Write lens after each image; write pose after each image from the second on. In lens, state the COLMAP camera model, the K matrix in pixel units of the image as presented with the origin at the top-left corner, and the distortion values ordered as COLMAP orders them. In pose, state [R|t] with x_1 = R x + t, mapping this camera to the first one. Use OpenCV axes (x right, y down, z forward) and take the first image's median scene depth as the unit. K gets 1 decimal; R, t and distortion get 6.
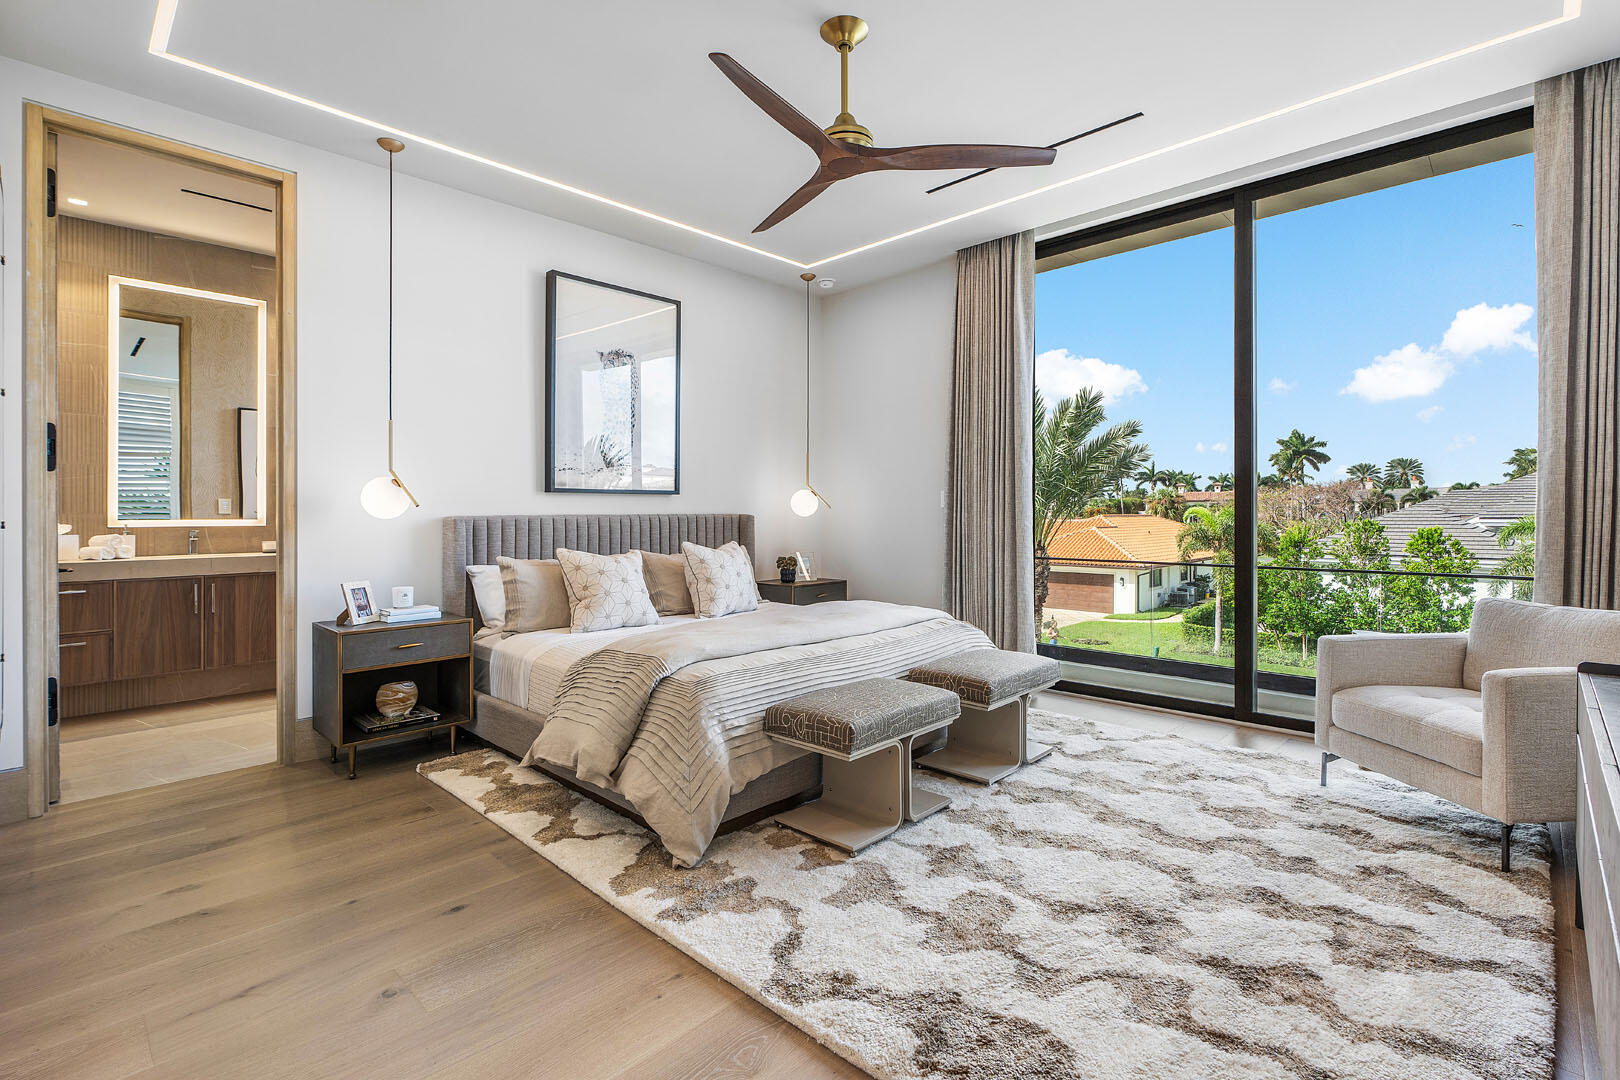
lens RADIAL K [[746.8, 0, 823.6], [0, 746.8, 517.4], [0, 0, 1]] dist [-0.002510, -0.000032]
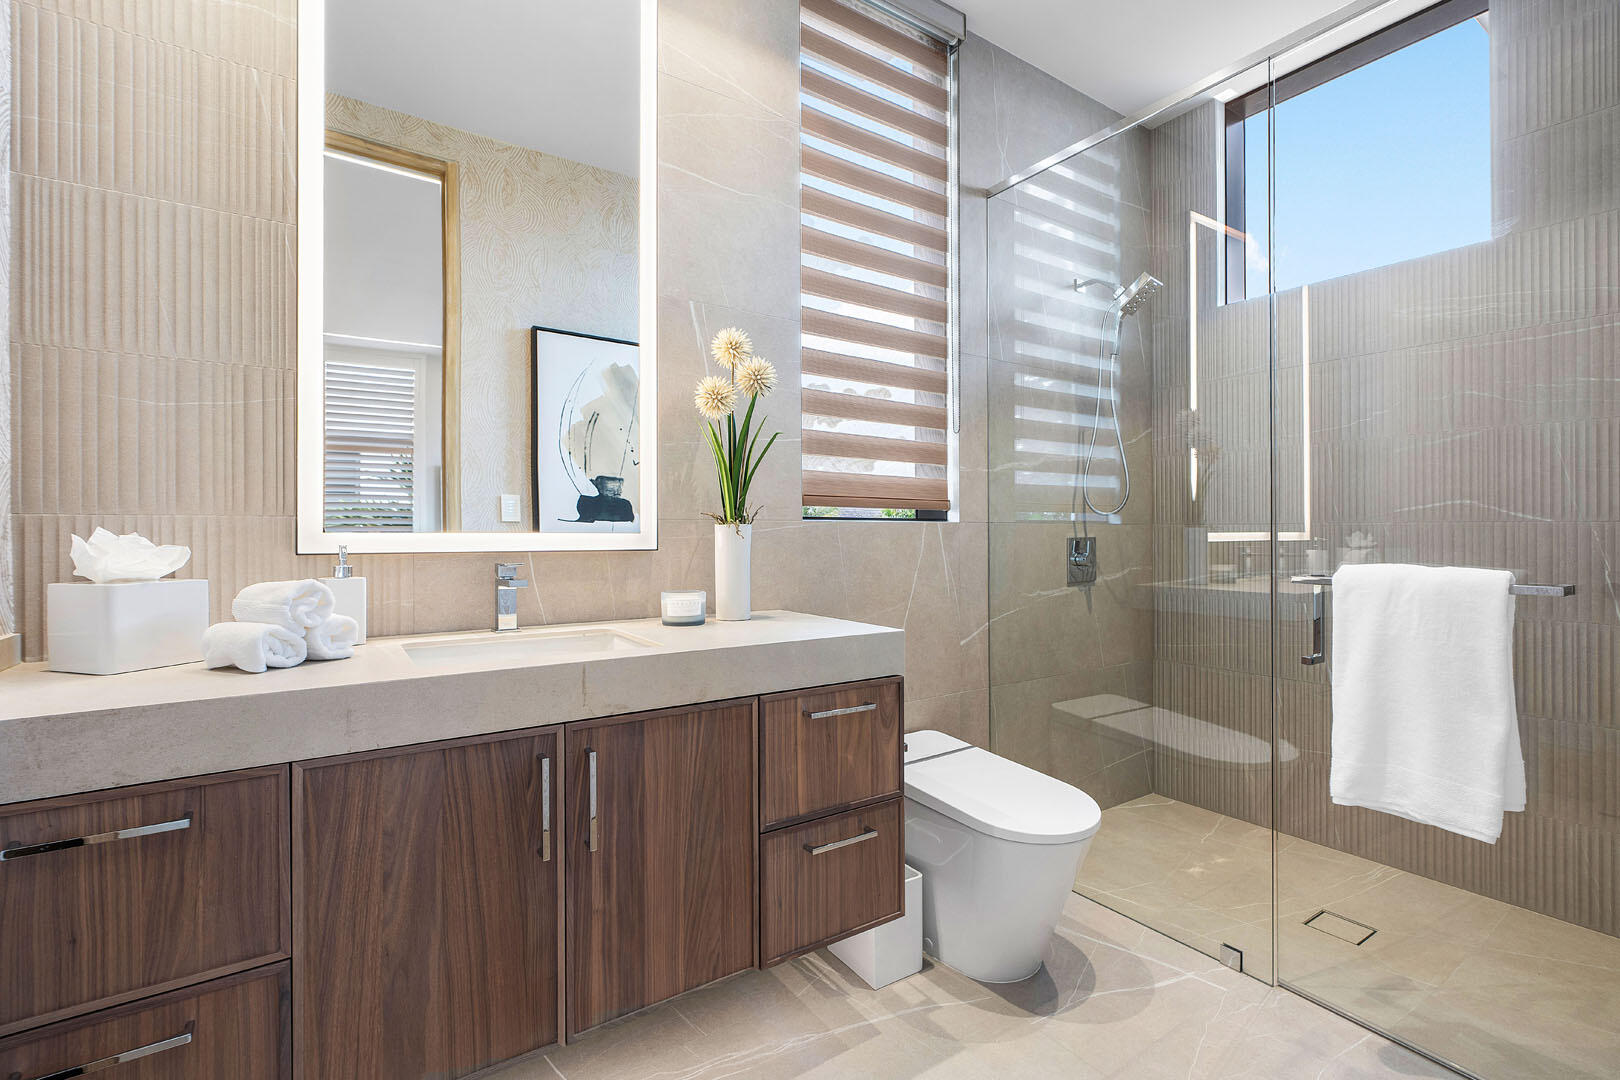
lens RADIAL K [[746.8, 0, 804.9], [0, 746.8, 541.0], [0, 0, 1]] dist [-0.002510, -0.000032]
pose [[0.975370, 0.007936, -0.220432, -0.656661], [-0.005773, 0.999929, 0.010456, 0.003071], [0.220499, -0.008926, 0.975346, 0.715200]]
